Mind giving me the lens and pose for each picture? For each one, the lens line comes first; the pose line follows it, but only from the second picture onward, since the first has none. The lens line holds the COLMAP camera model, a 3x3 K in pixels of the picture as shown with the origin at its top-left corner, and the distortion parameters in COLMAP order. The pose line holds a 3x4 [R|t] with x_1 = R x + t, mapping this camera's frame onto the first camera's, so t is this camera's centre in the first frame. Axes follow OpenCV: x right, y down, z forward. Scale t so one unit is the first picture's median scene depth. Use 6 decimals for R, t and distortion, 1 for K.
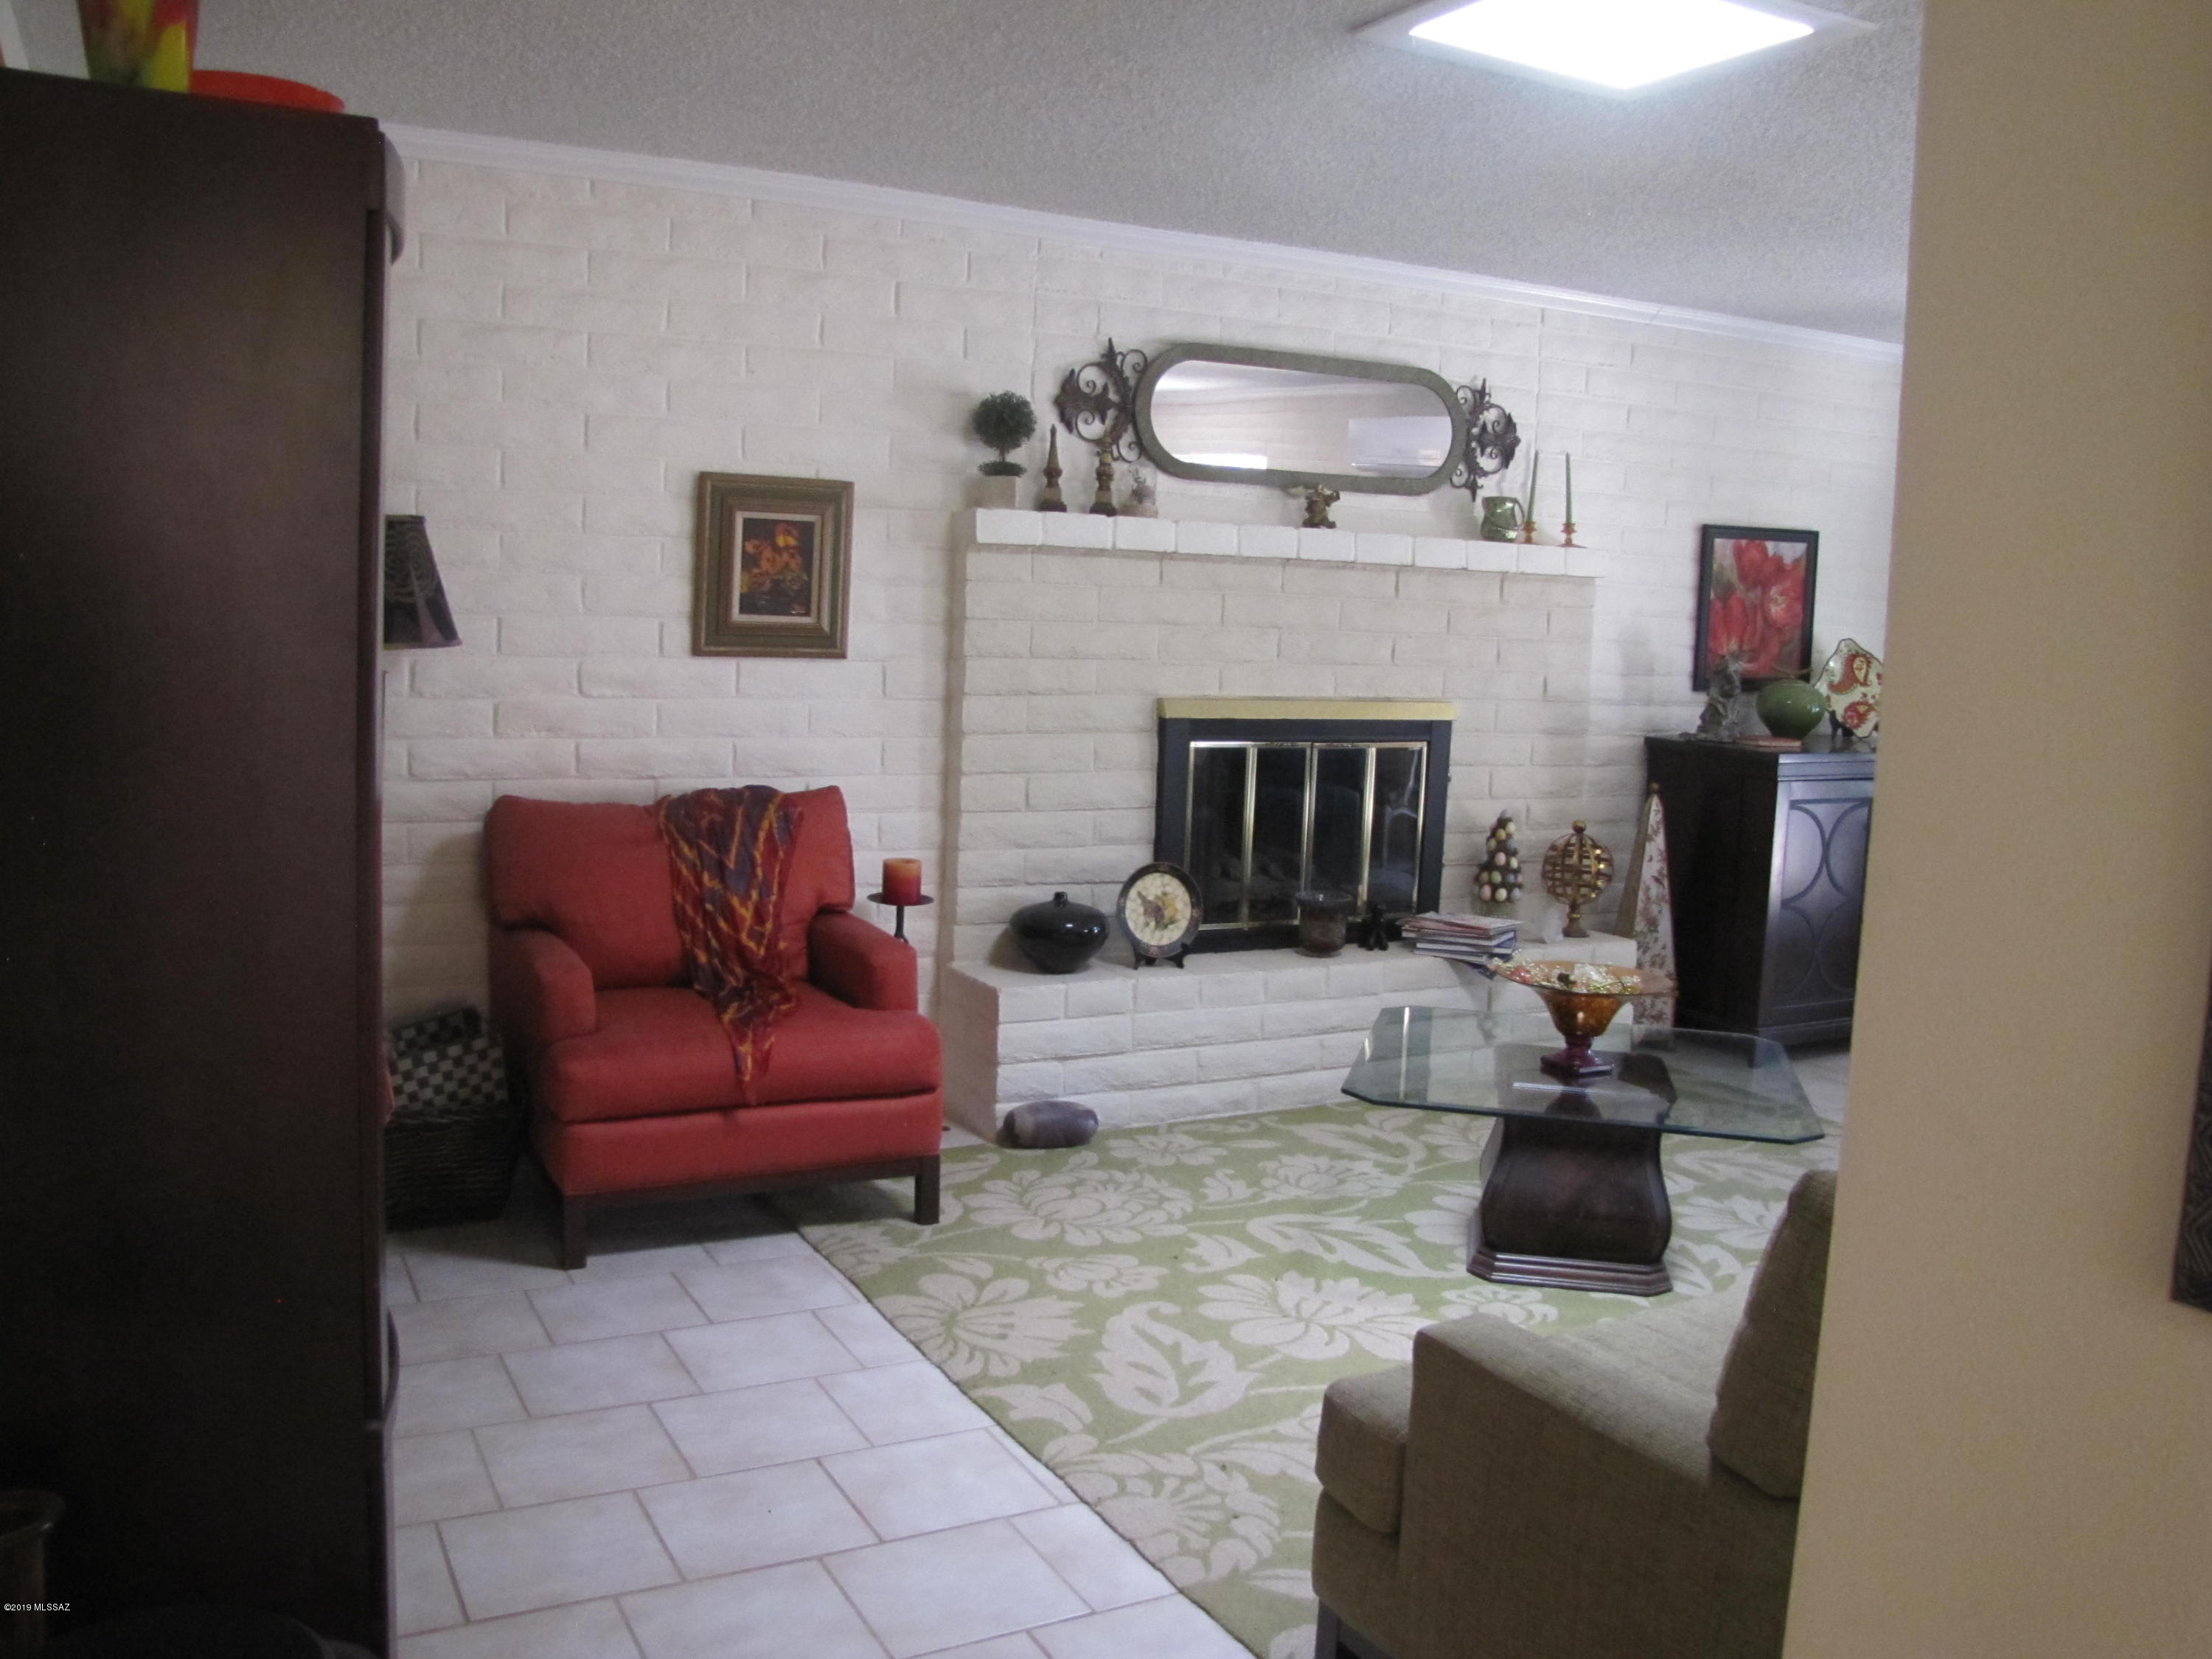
lens RADIAL K [[1876.1, 0, 1107.1], [0, 1876.1, 792.5], [0, 0, 1]] dist [-0.187236, 0.161744]
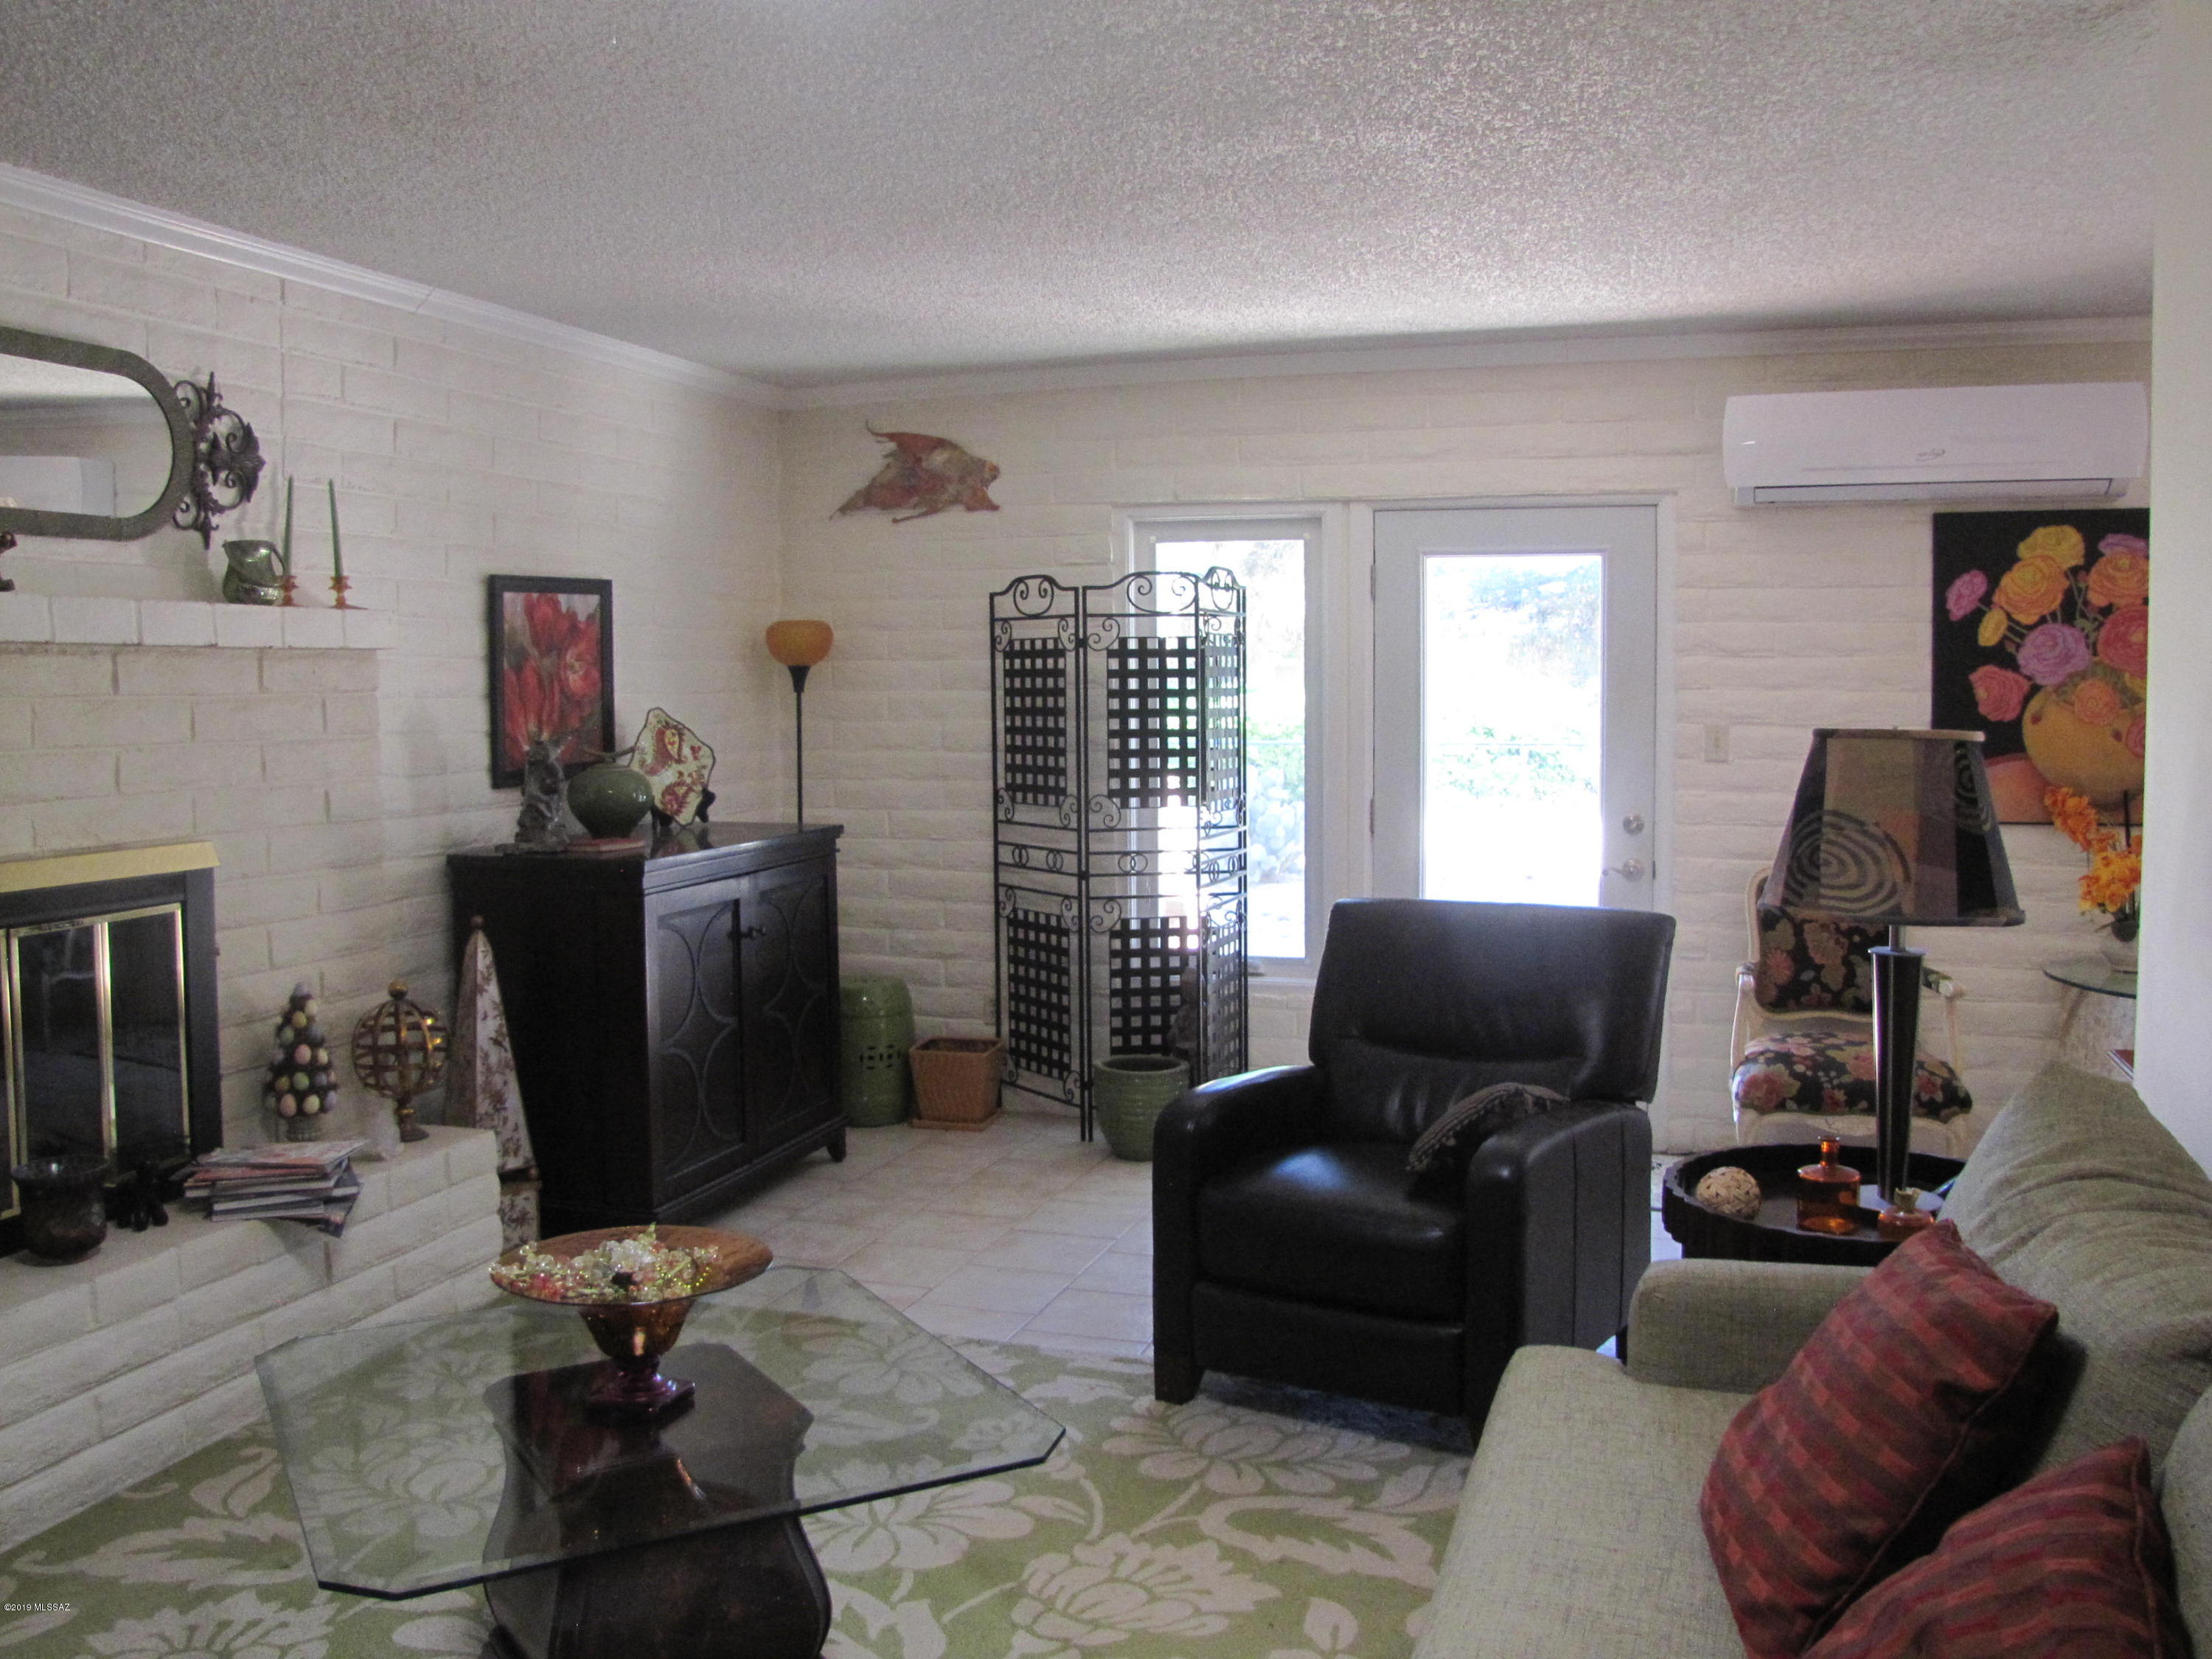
lens RADIAL K [[1876.1, 0, 1107.1], [0, 1876.1, 792.5], [0, 0, 1]] dist [-0.187236, 0.161744]
pose [[0.721730, -0.085389, 0.686888, -0.031214], [0.110714, 0.993826, 0.007216, -0.033297], [-0.683263, 0.070840, 0.726727, 0.282376]]
